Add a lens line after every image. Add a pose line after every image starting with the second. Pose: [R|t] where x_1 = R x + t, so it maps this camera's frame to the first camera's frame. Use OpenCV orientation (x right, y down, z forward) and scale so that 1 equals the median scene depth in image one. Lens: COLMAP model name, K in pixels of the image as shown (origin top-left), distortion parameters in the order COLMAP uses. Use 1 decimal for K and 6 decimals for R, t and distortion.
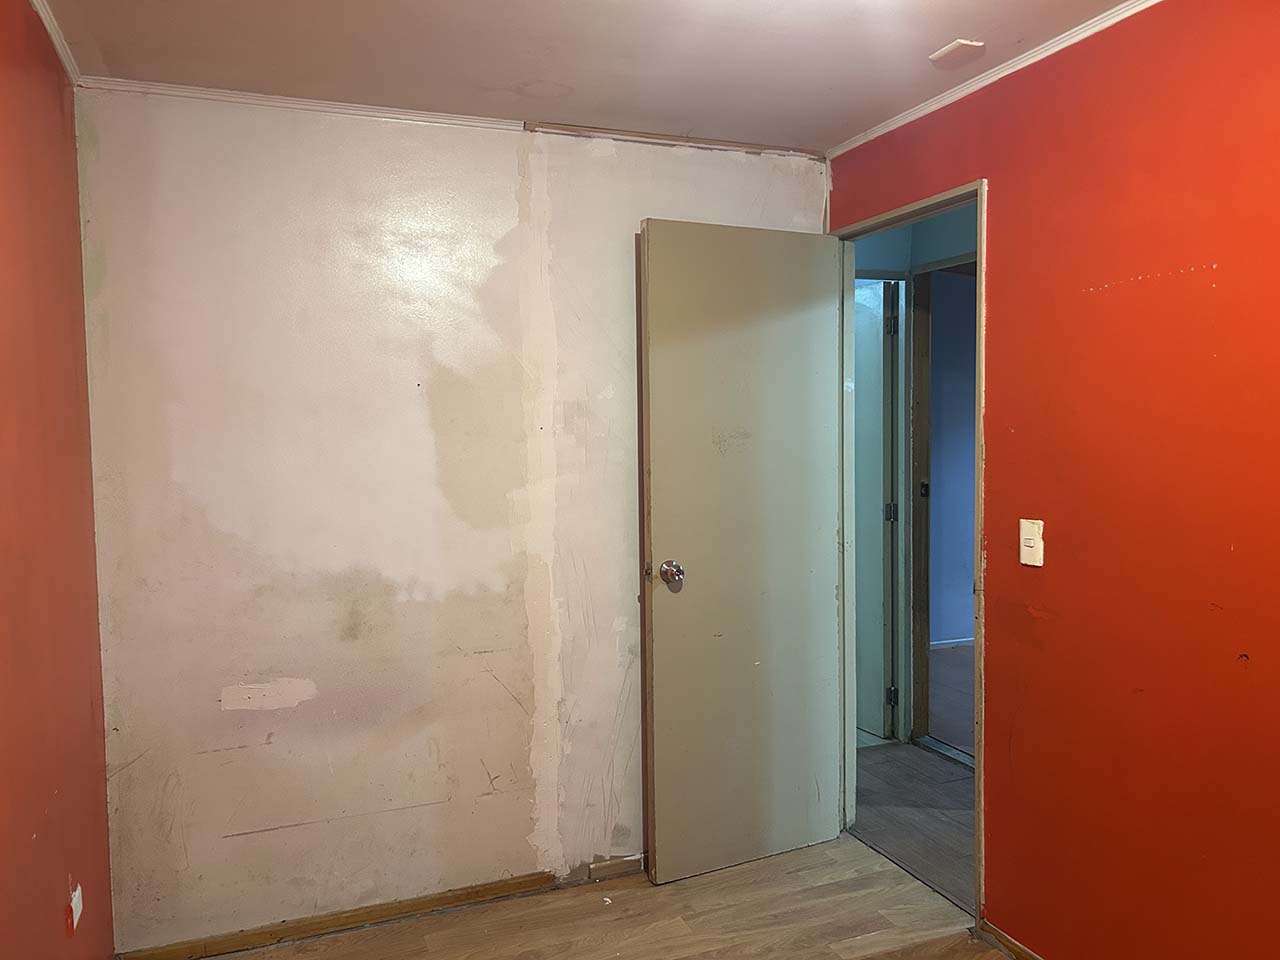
lens RADIAL K [[982.2, 0, 638.3], [0, 982.2, 477.9], [0, 0, 1]] dist [0.022461, -0.011212]
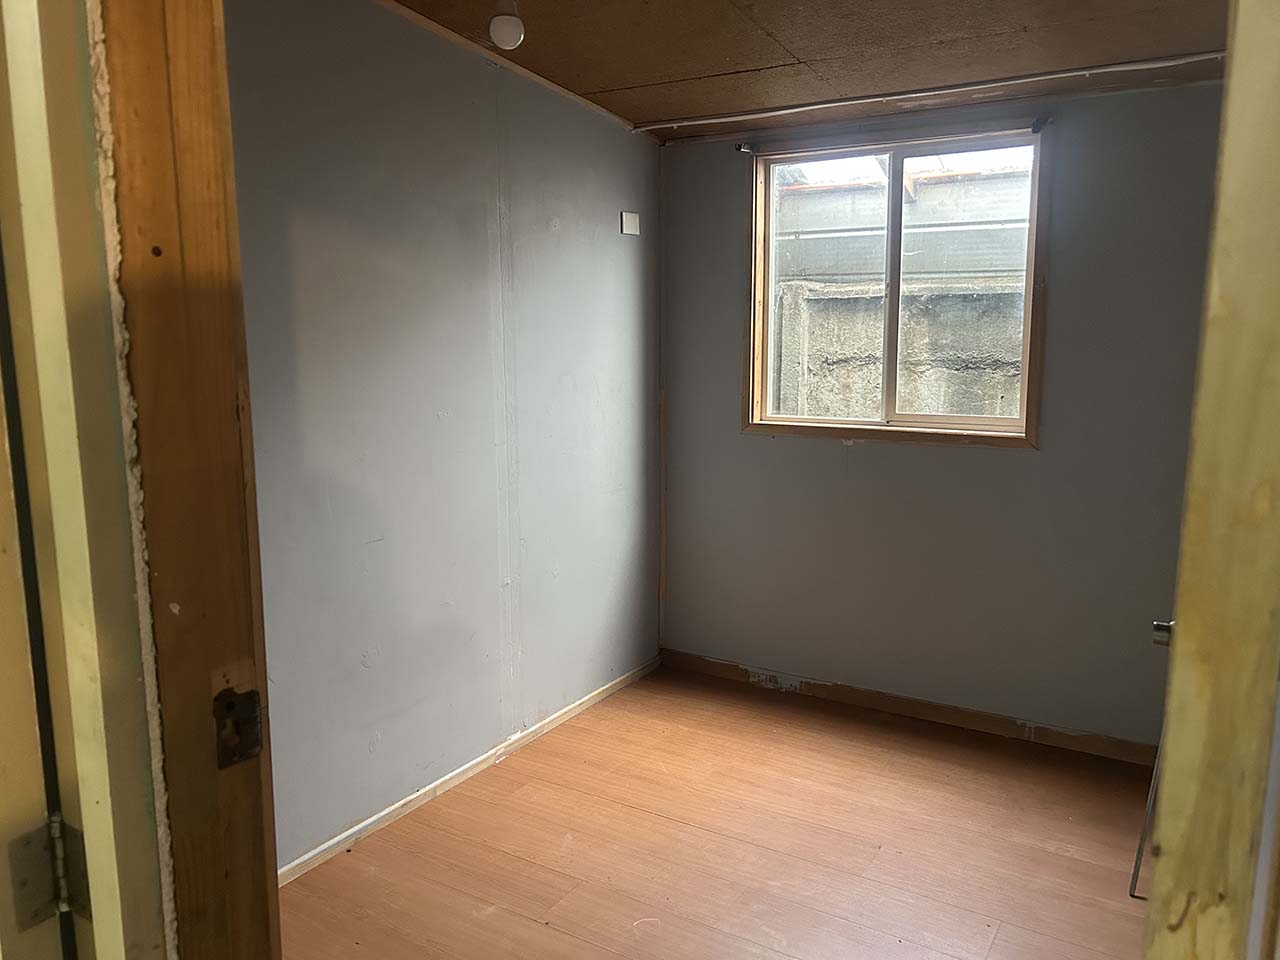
lens RADIAL K [[982.2, 0, 638.3], [0, 982.2, 477.9], [0, 0, 1]] dist [0.022461, -0.011212]
pose [[0.793131, -0.080419, 0.603718, 0.241612], [0.024016, 0.994603, 0.100937, -0.052732], [-0.608577, -0.065558, 0.790782, 0.805696]]
